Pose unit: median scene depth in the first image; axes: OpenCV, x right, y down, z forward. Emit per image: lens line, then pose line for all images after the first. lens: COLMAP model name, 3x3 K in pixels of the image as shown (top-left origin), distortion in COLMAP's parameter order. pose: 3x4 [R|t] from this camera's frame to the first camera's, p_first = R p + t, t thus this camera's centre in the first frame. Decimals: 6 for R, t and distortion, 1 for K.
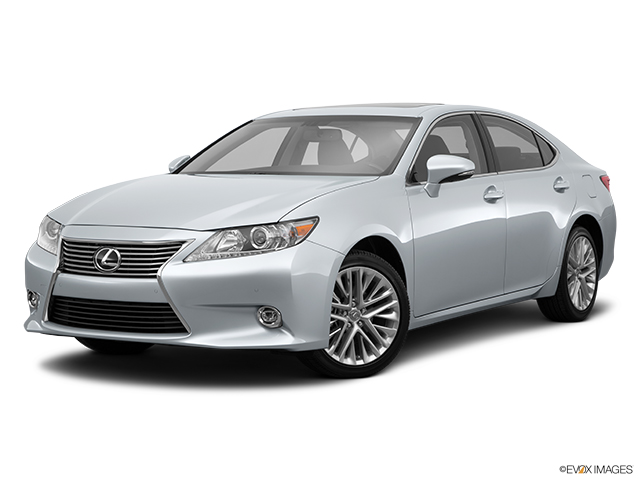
lens RADIAL K [[1253.9, 0, 320.0], [0, 1253.9, 240.0], [0, 0, 1]] dist [0.038546, 0.108145]
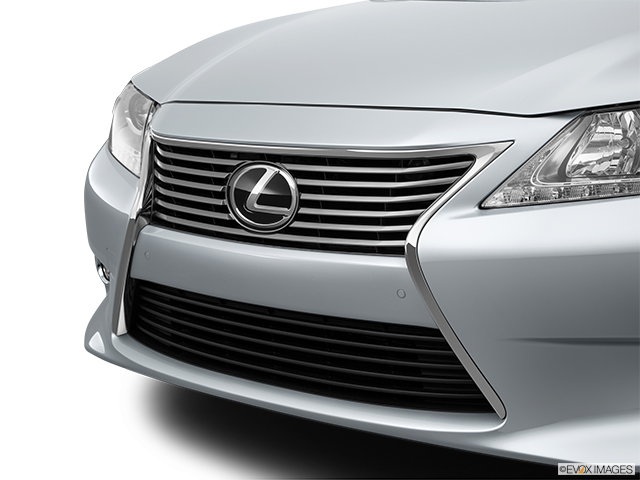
lens RADIAL K [[1116.2, 0, 320.0], [0, 1116.2, 240.0], [0, 0, 1]] dist [-0.010951, -0.043194]
pose [[0.992279, 0.005025, -0.123926, -0.111328], [0.009010, 0.993618, 0.112436, -0.008467], [0.123700, -0.112684, 0.985901, 0.674695]]
